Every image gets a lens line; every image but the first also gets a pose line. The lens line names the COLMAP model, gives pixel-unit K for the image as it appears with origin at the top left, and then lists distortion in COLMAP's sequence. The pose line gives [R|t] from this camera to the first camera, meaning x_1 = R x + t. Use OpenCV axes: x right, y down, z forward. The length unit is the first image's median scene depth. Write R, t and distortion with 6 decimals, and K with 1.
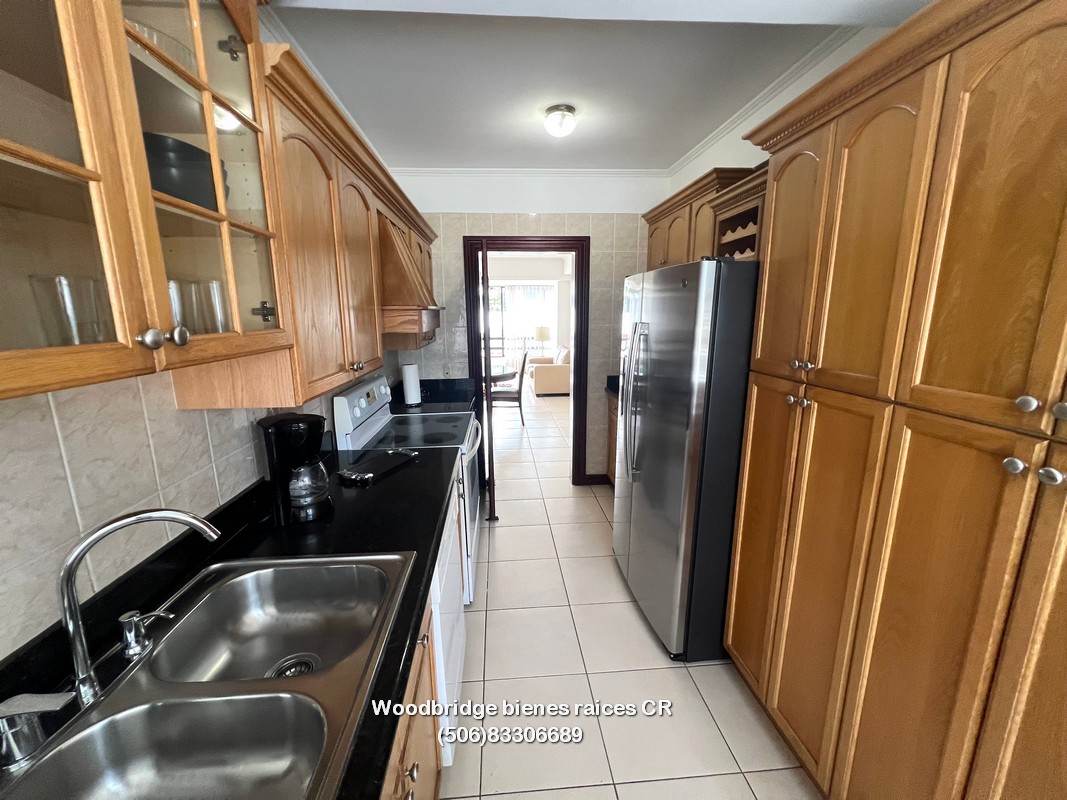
lens RADIAL K [[427.1, 0, 528.9], [0, 427.1, 398.0], [0, 0, 1]] dist [-0.000327, 0.000733]
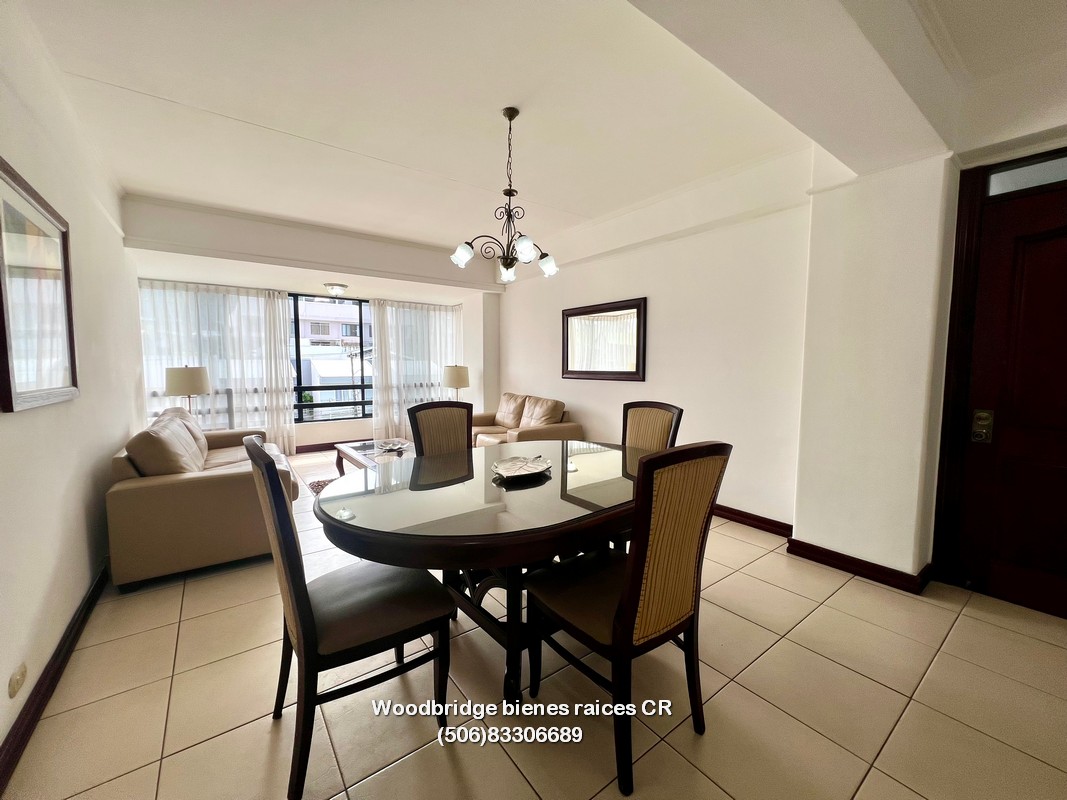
lens RADIAL K [[427.1, 0, 529.8], [0, 427.1, 398.5], [0, 0, 1]] dist [-0.000327, 0.000733]
pose [[0.844799, -0.041892, 0.533441, -1.166184], [0.104382, 0.990680, -0.087507, -0.292417], [-0.524804, 0.129607, 0.841298, 2.372060]]
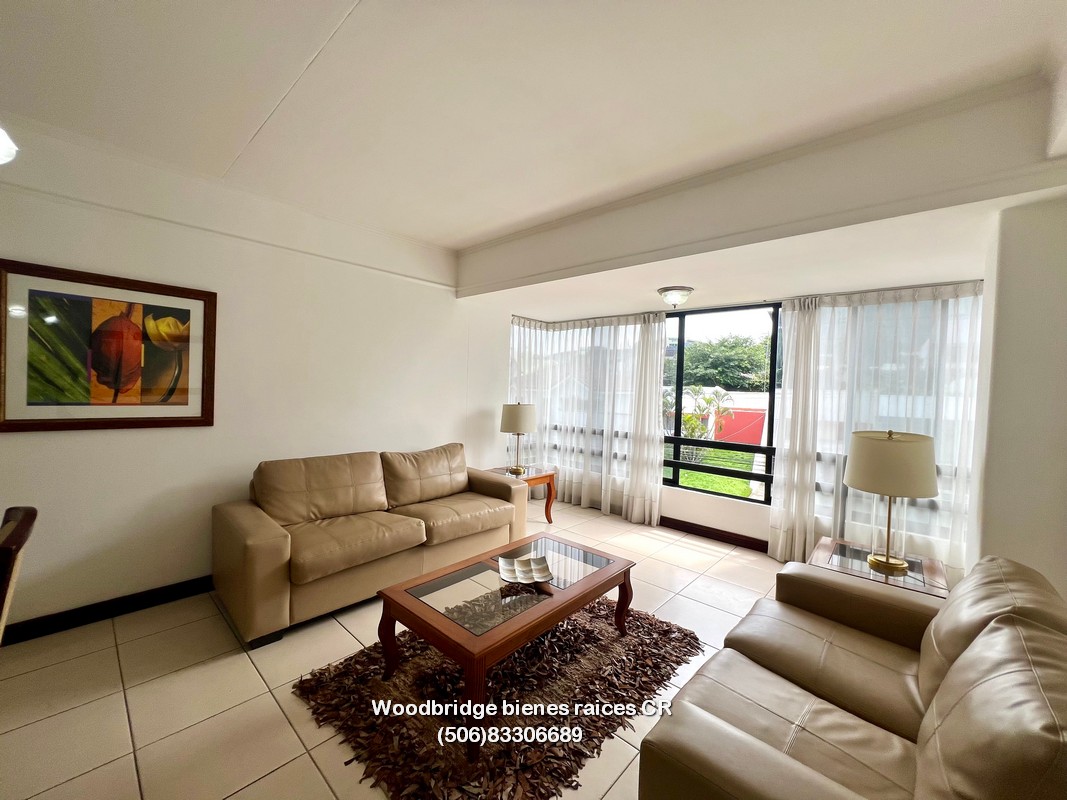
lens RADIAL K [[427.1, 0, 527.9], [0, 427.1, 396.9], [0, 0, 1]] dist [-0.000327, 0.000733]
pose [[0.680043, 0.042213, -0.731956, 0.366722], [-0.177444, 0.978137, -0.108448, -0.688346], [0.711375, 0.203631, 0.672666, 3.866985]]
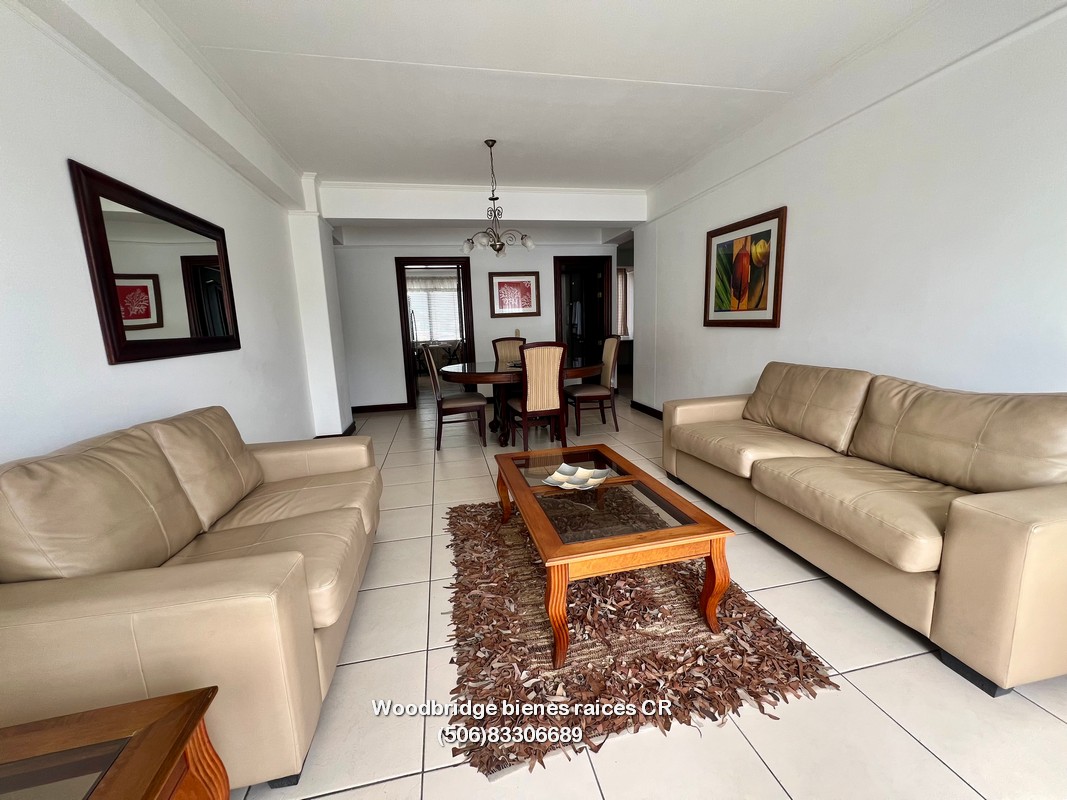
lens RADIAL K [[427.1, 0, 530.6], [0, 427.1, 401.2], [0, 0, 1]] dist [-0.000327, 0.000733]
pose [[-0.989945, 0.058618, -0.128733, -0.292094], [0.007070, 0.929458, 0.368861, -0.944835], [0.141273, 0.364242, -0.920527, 5.818666]]
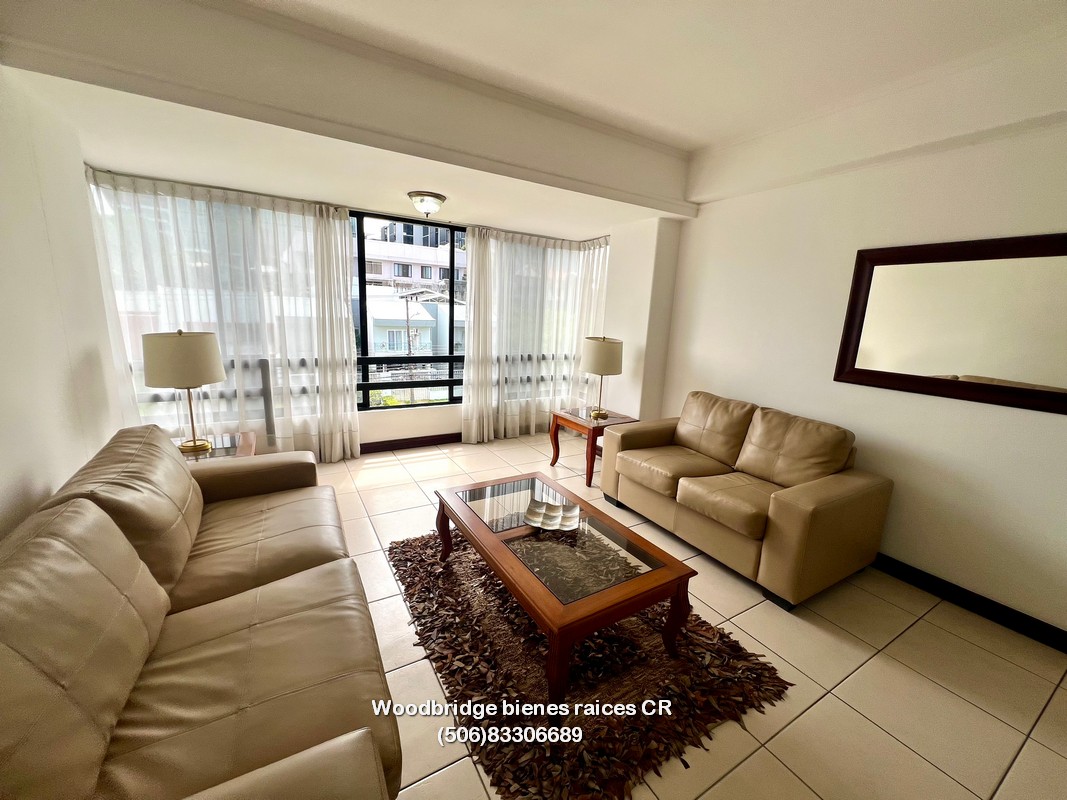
lens RADIAL K [[427.1, 0, 528.3], [0, 427.1, 397.6], [0, 0, 1]] dist [-0.000327, 0.000733]
pose [[0.897118, -0.049056, 0.439058, -1.125716], [0.042742, 0.998792, 0.024260, -0.684498], [-0.439718, -0.002998, 0.898131, 3.769796]]
